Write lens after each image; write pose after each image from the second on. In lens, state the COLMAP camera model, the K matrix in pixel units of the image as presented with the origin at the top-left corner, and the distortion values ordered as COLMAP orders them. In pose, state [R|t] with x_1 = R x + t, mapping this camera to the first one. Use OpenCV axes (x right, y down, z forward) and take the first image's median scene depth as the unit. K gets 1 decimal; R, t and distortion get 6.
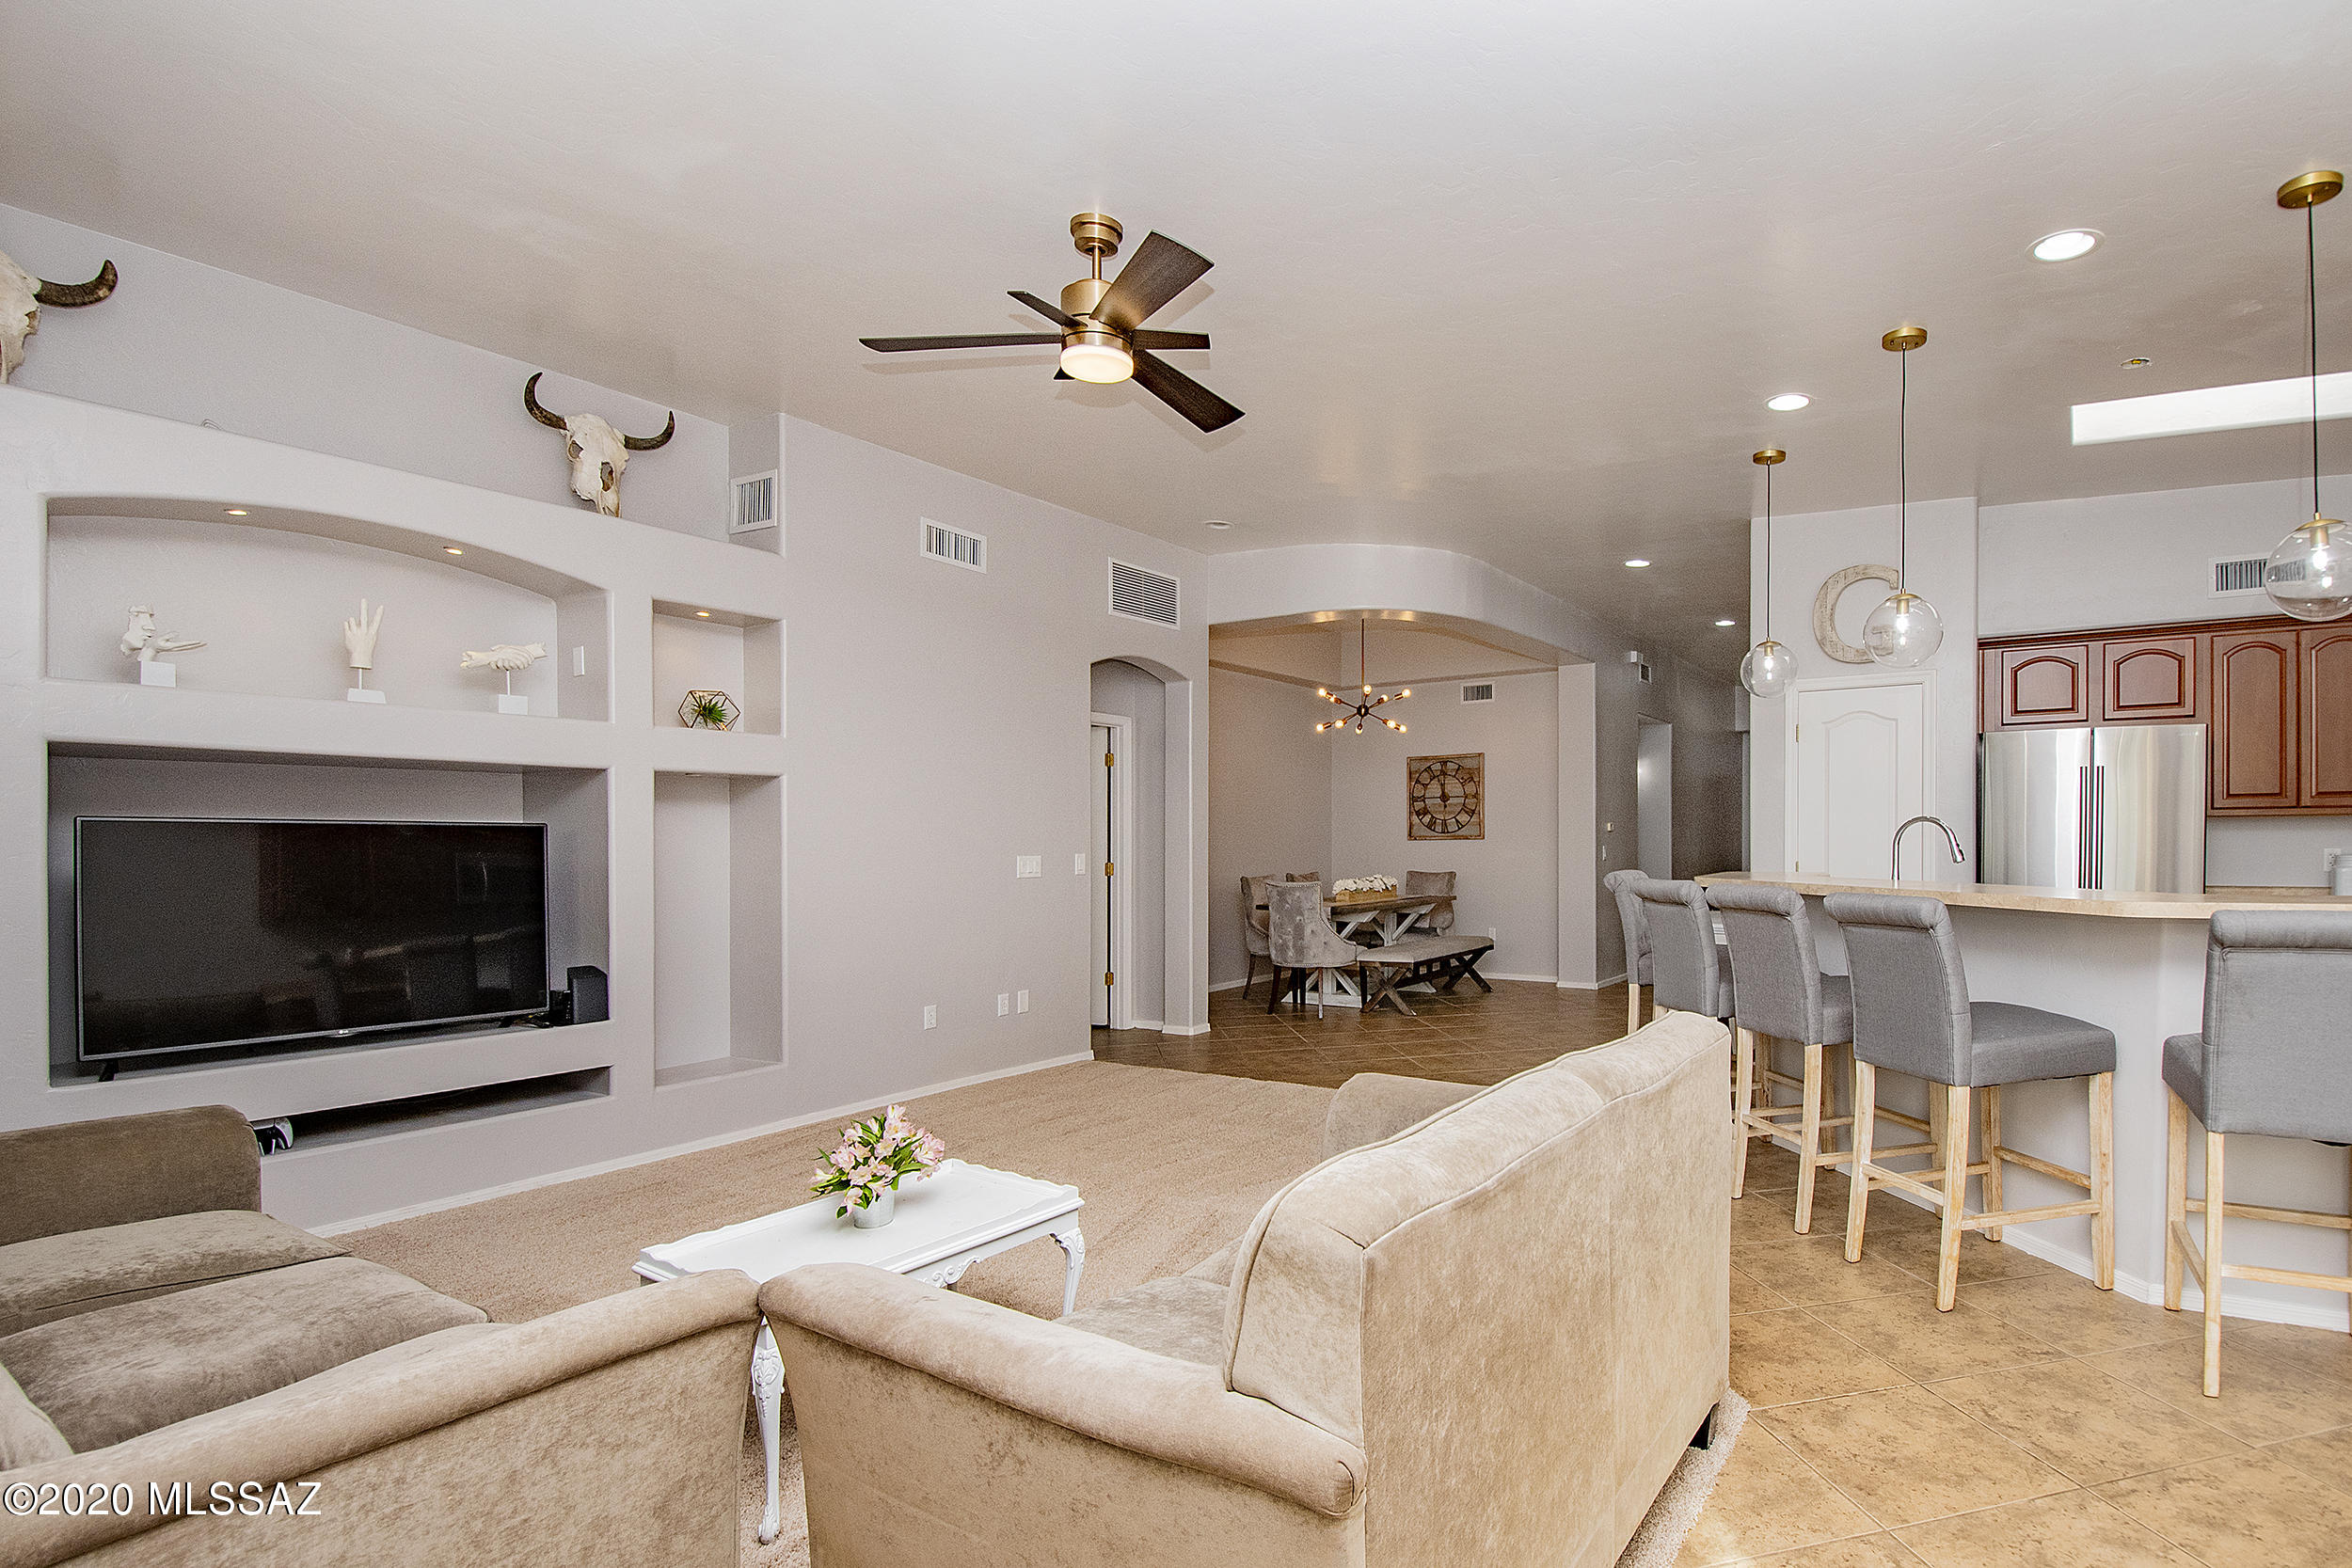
lens RADIAL K [[1186.9, 0, 1331.0], [0, 1186.9, 836.8], [0, 0, 1]] dist [0.004039, -0.015310]
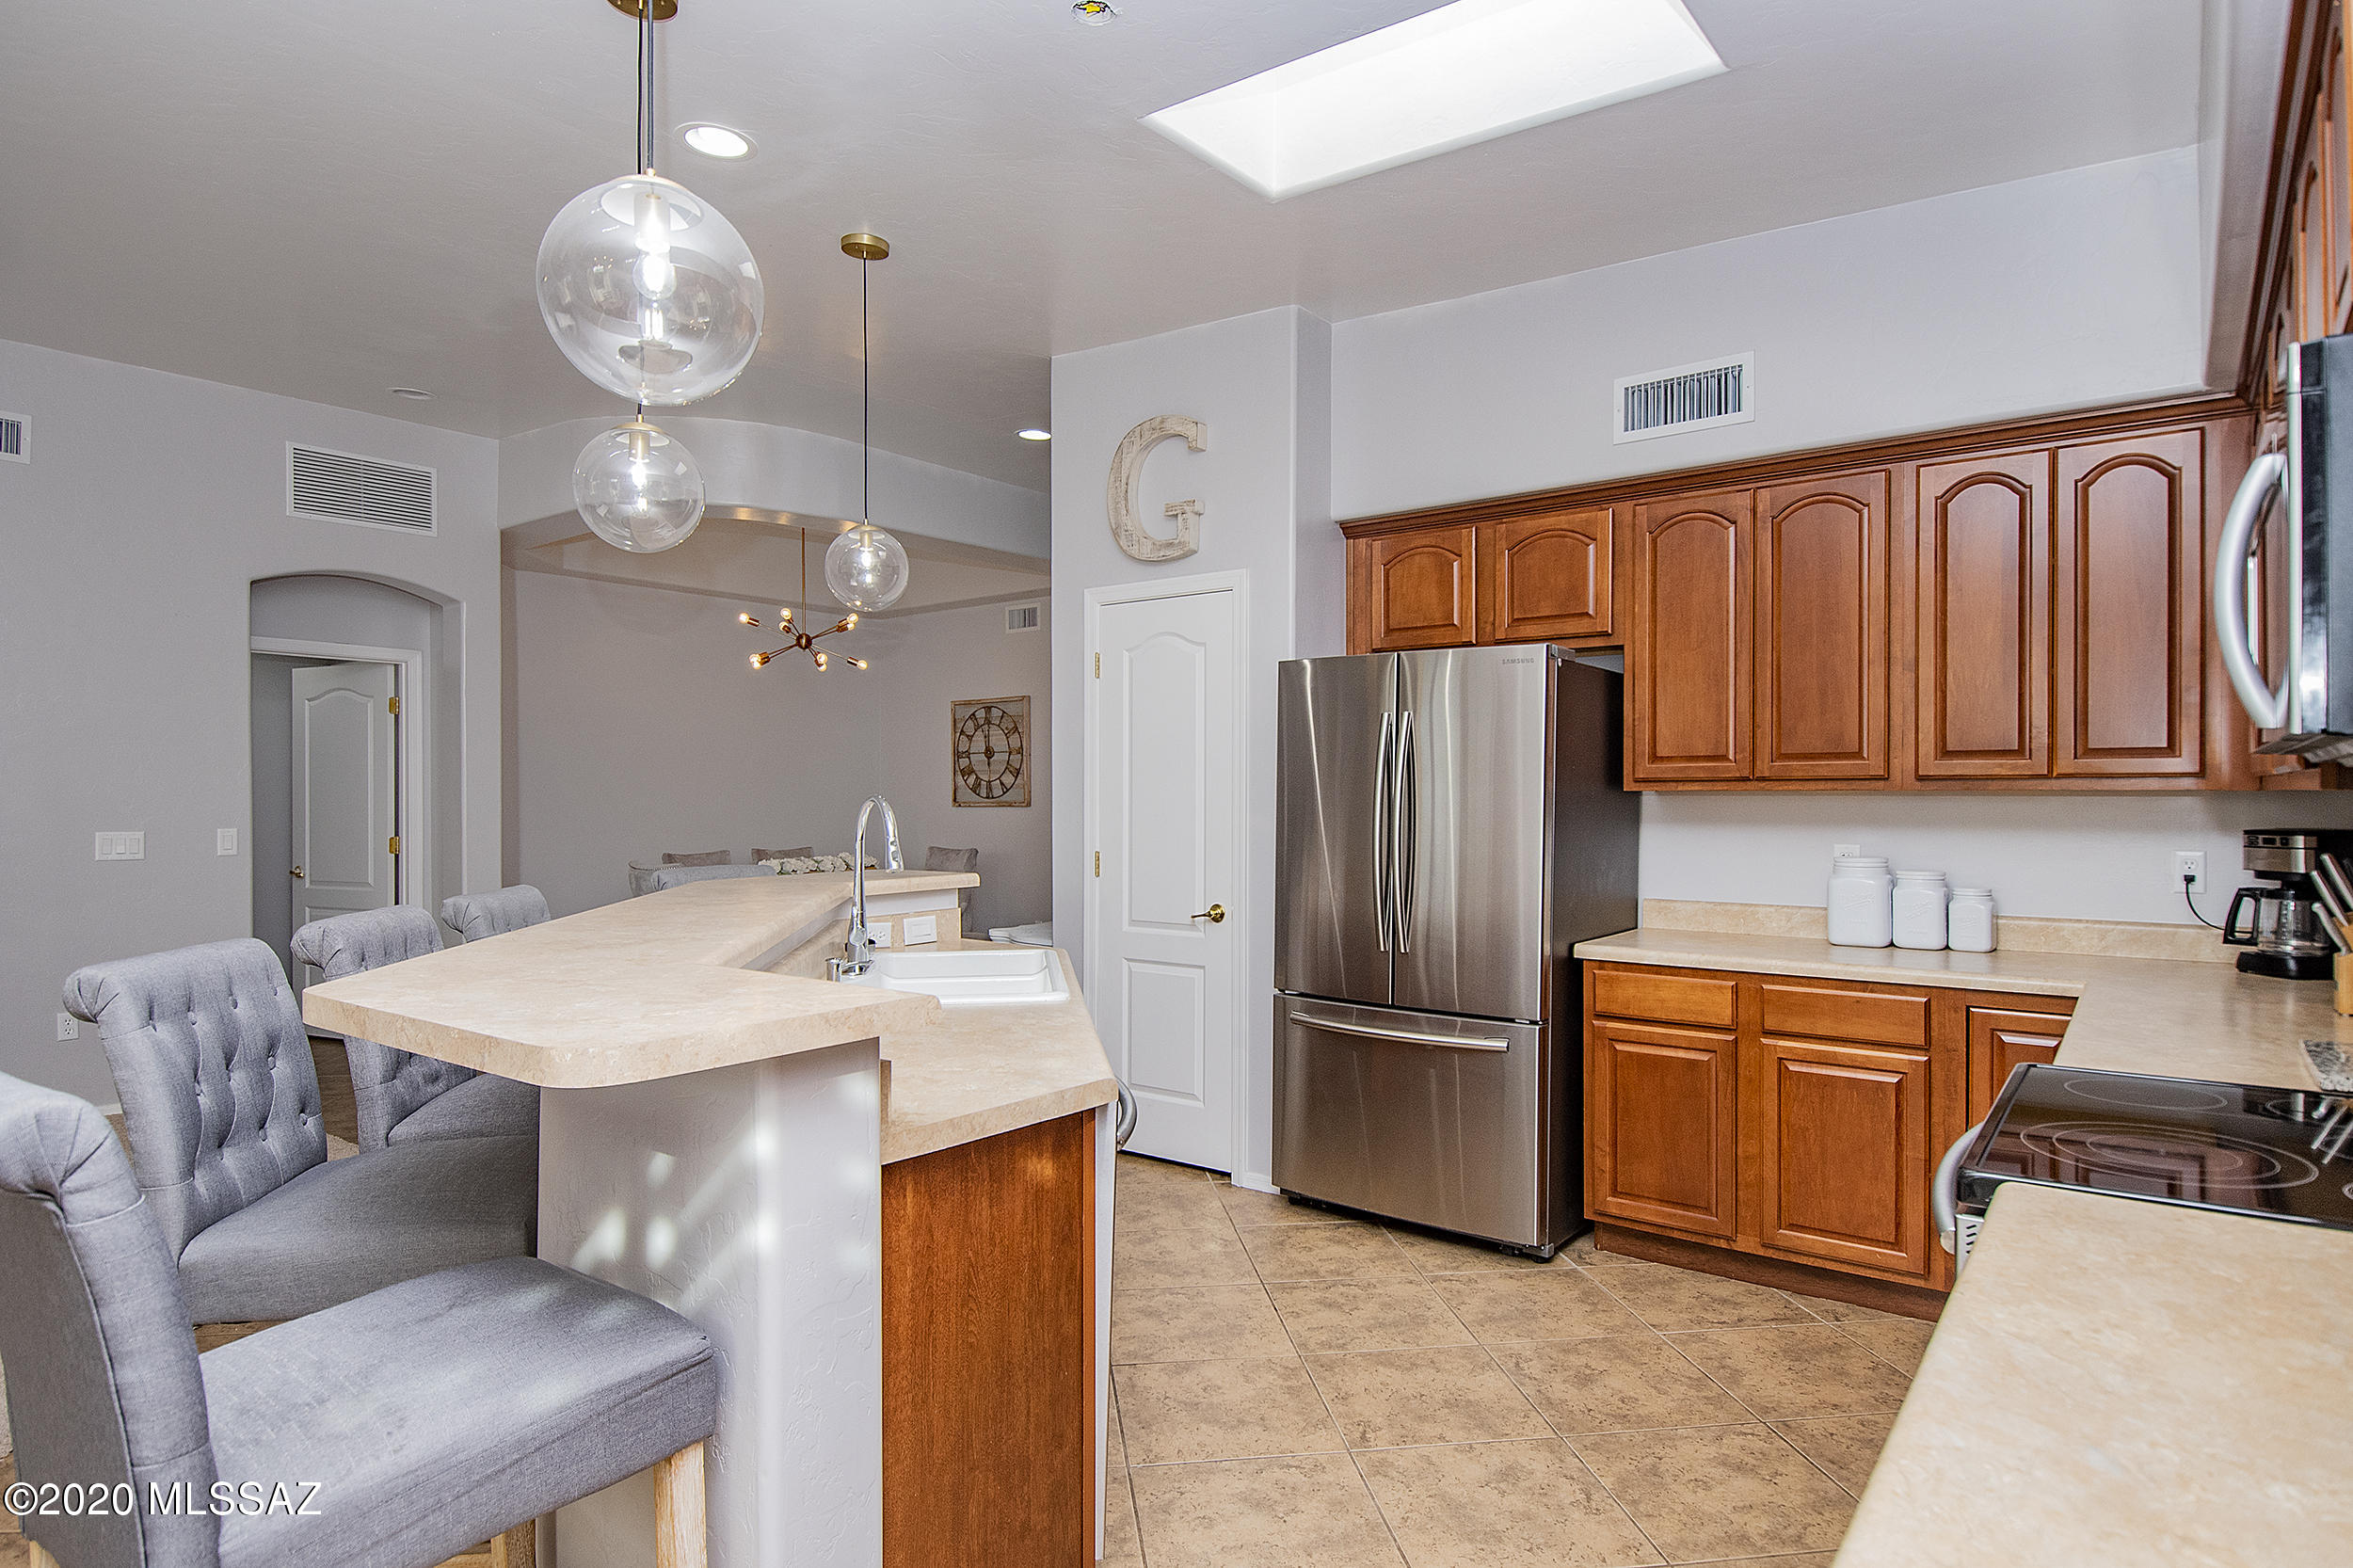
lens RADIAL K [[1331.5, 0, 1176.5], [0, 1331.5, 784.0], [0, 0, 1]] dist [0.050921, -0.063252]
pose [[0.991572, 0.004120, -0.129488, 0.387135], [-0.004722, 0.999979, -0.004340, -0.011002], [0.129468, 0.004915, 0.991571, 0.171093]]
